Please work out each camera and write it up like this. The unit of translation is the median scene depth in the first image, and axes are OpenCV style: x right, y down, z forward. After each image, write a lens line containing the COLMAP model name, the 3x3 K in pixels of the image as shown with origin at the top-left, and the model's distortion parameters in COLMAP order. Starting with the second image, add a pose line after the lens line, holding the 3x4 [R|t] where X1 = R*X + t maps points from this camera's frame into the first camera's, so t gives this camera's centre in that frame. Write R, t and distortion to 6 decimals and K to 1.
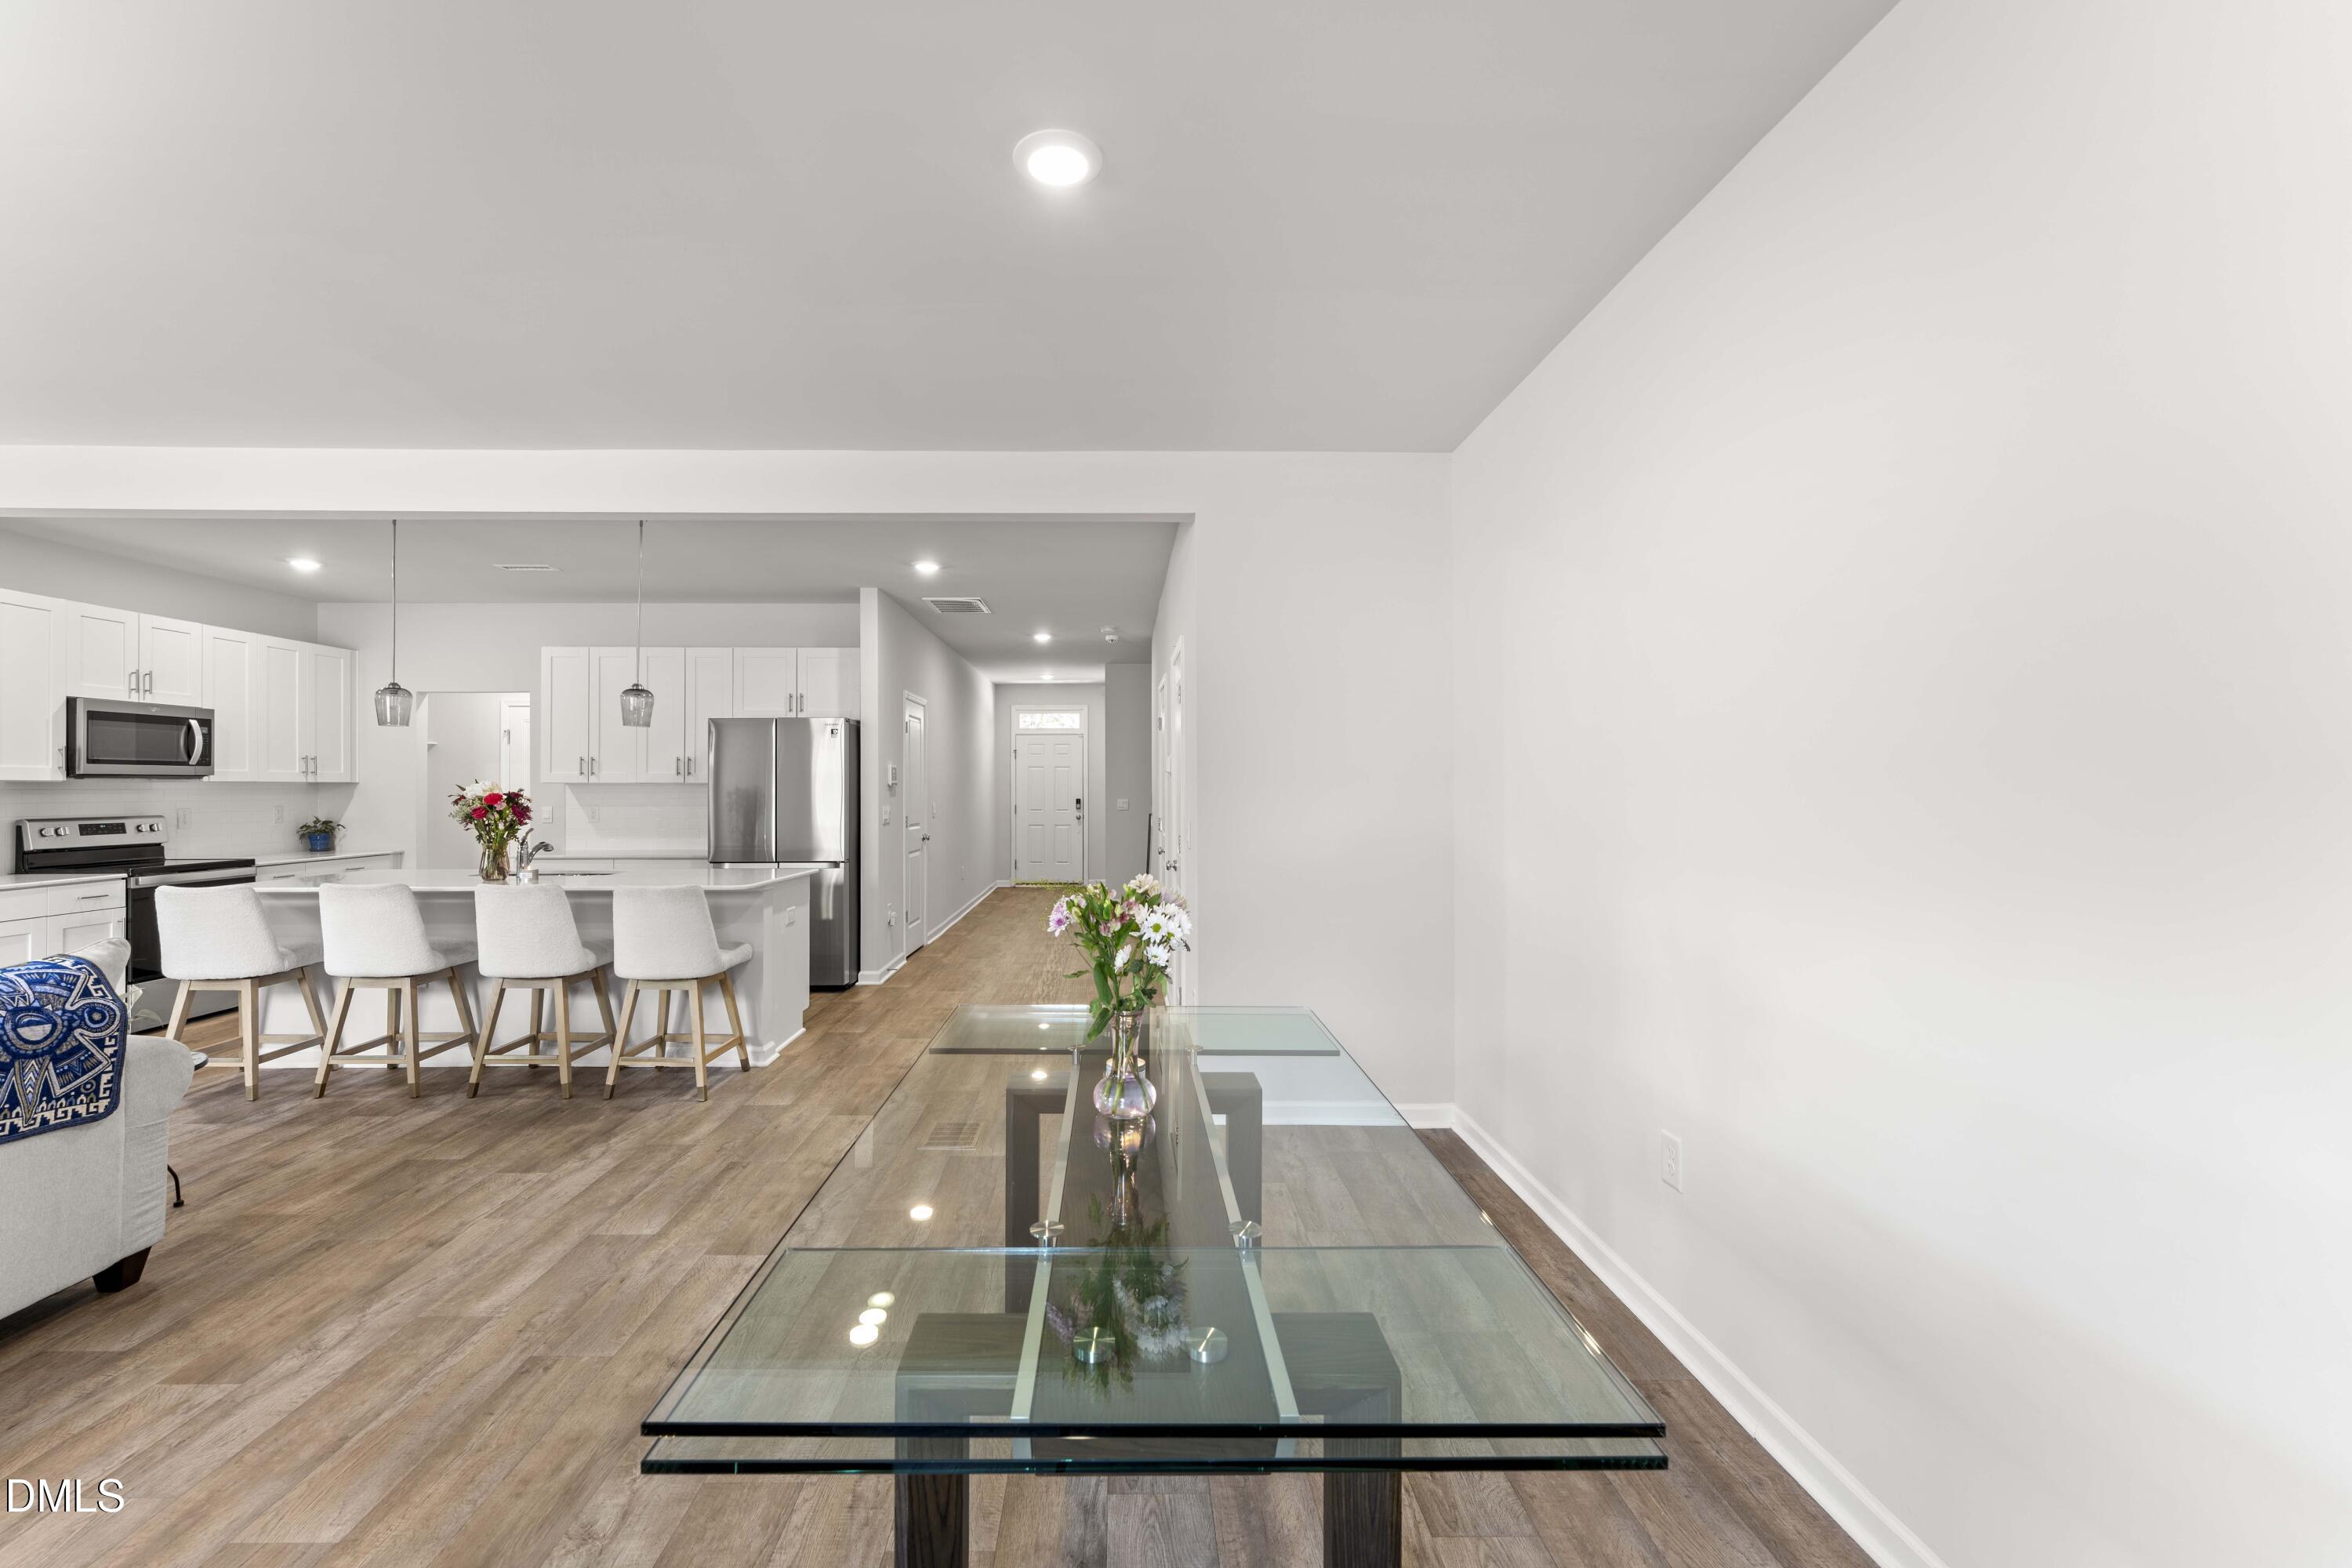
lens RADIAL K [[959.3, 0, 1129.7], [0, 959.3, 781.9], [0, 0, 1]] dist [-0.001036, -0.000107]
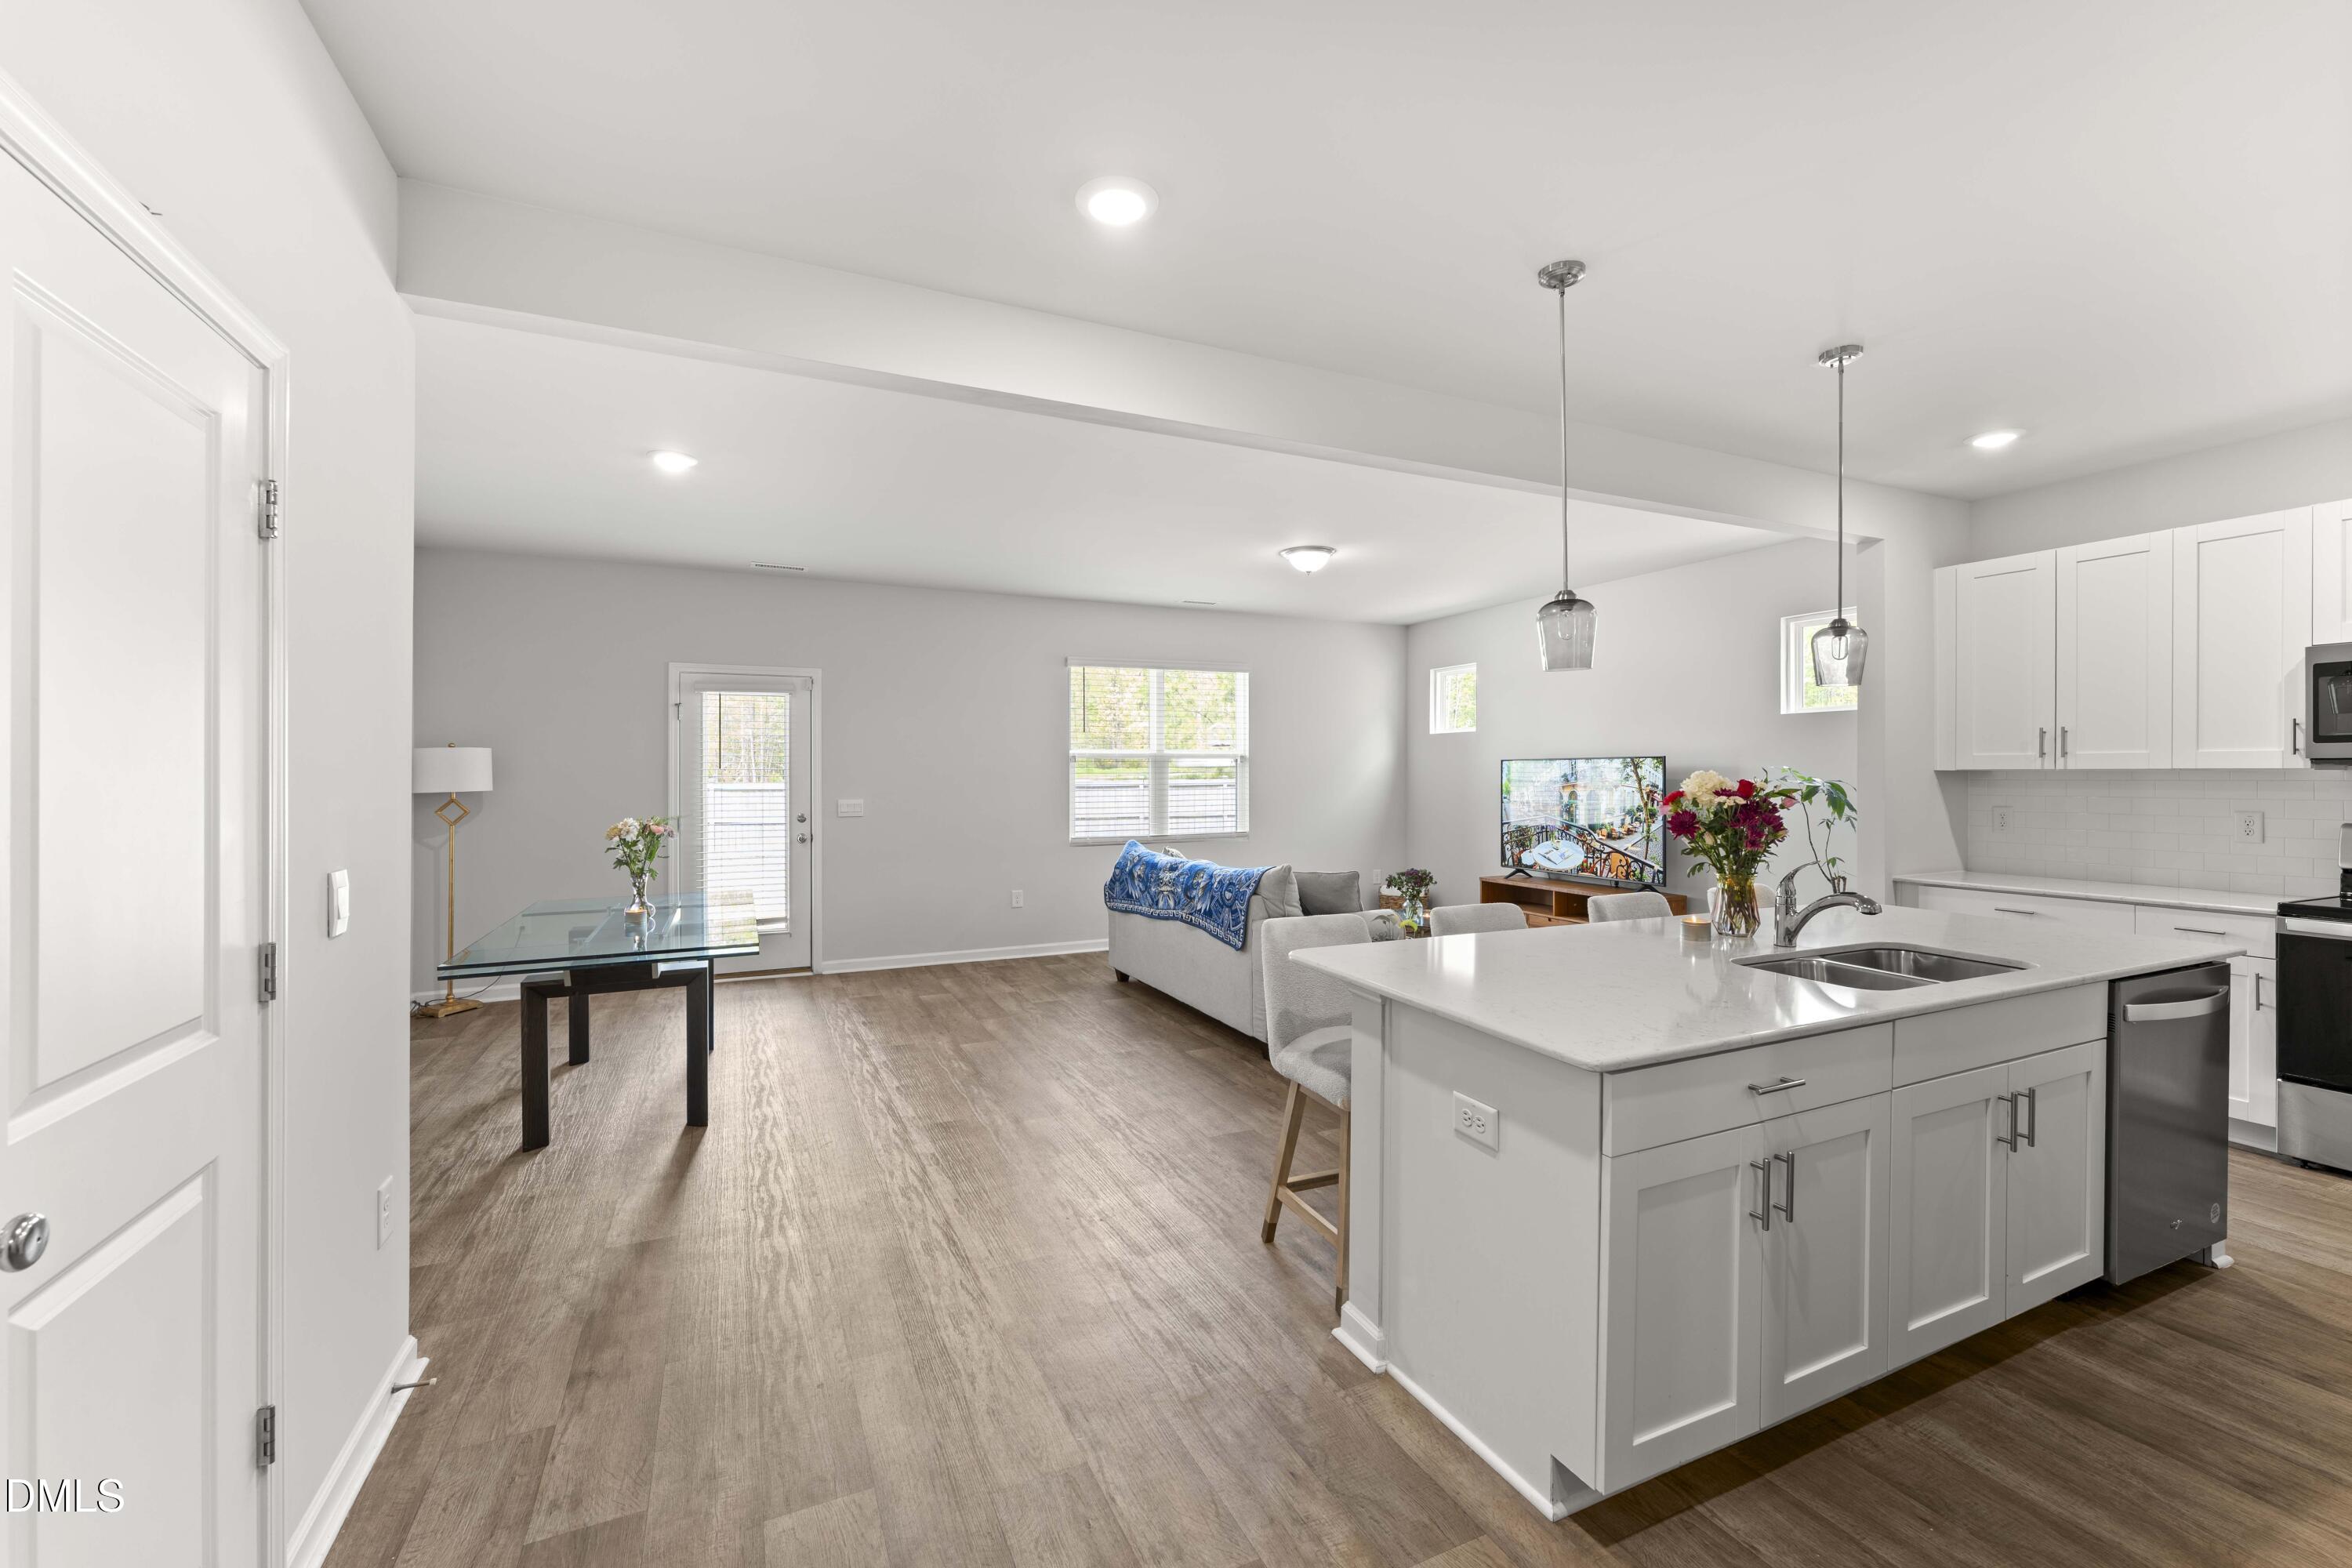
lens RADIAL K [[957.9, 0, 1172.1], [0, 957.9, 775.1], [0, 0, 1]] dist [-0.002263, -0.000291]
pose [[-0.914124, 0.003150, -0.405422, -0.101467], [0.004018, 0.999991, -0.001289, 0.001472], [0.405414, -0.002807, -0.914129, 1.529621]]
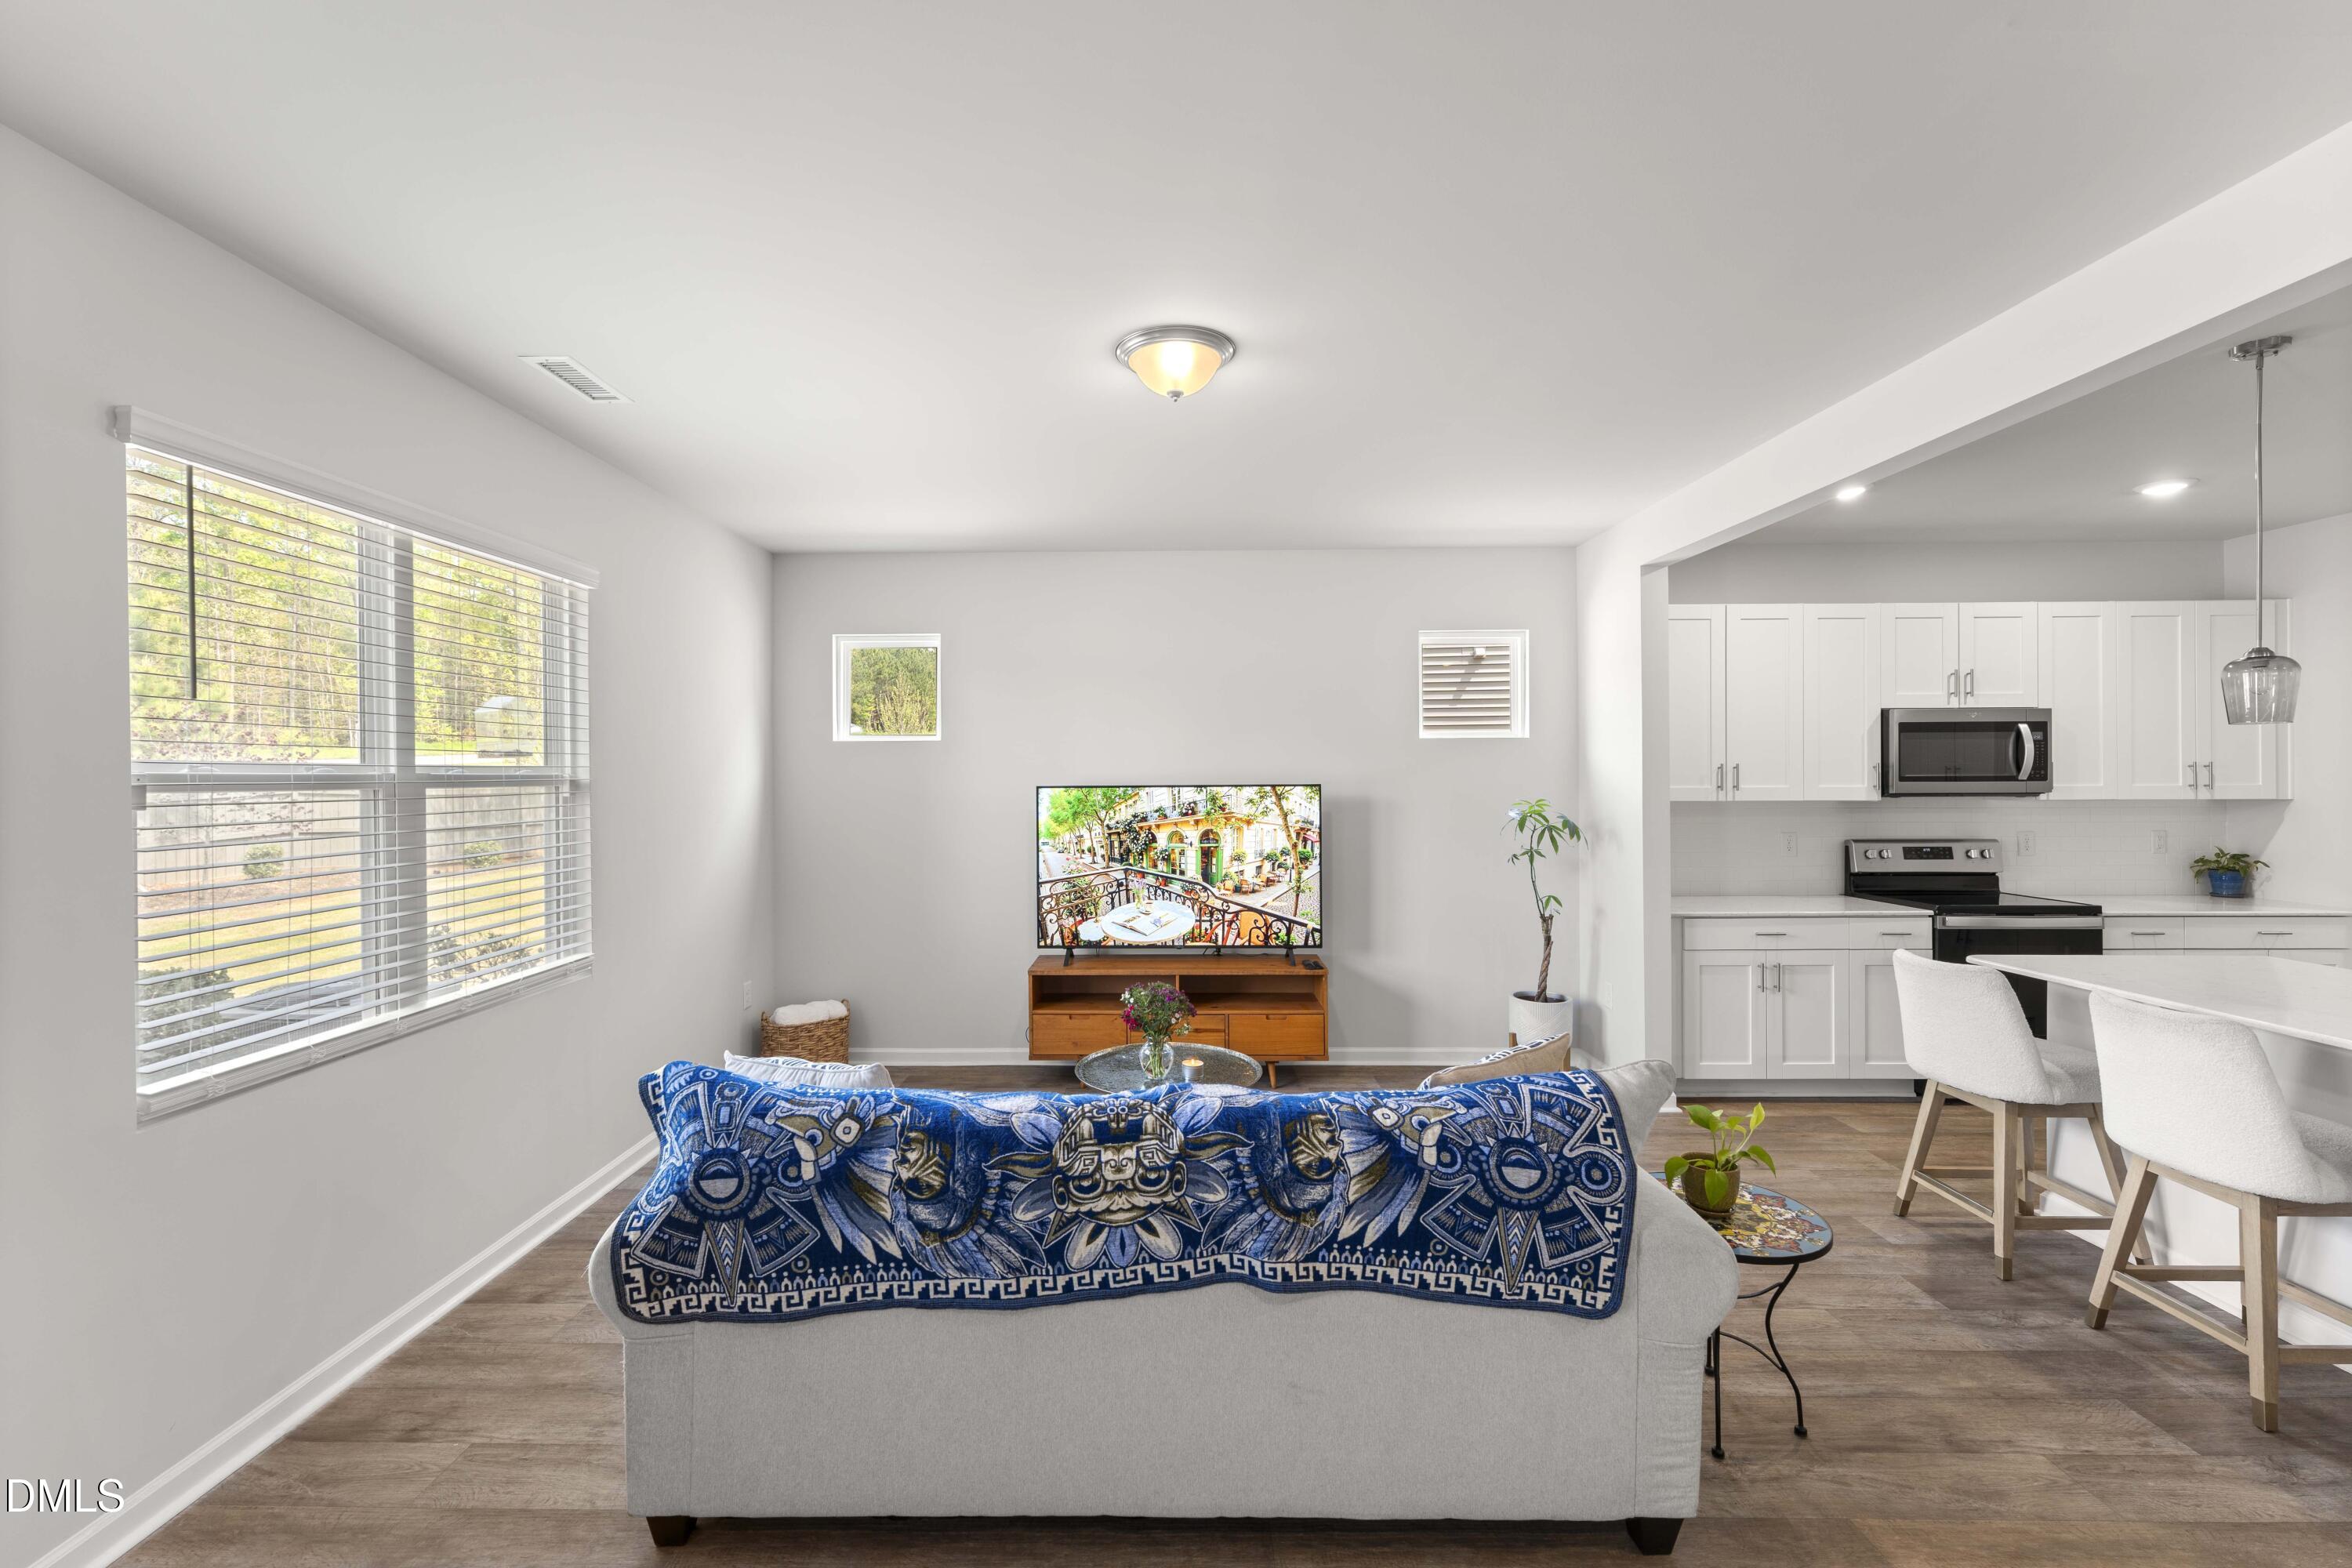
lens RADIAL K [[977.3, 0, 1151.0], [0, 977.3, 780.4], [0, 0, 1]] dist [-0.001091, 0.000135]
pose [[-0.029376, 0.004341, -0.999559, -0.183346], [0.008387, 0.999956, 0.004096, -0.035582], [0.999533, -0.008263, -0.029411, 0.388870]]
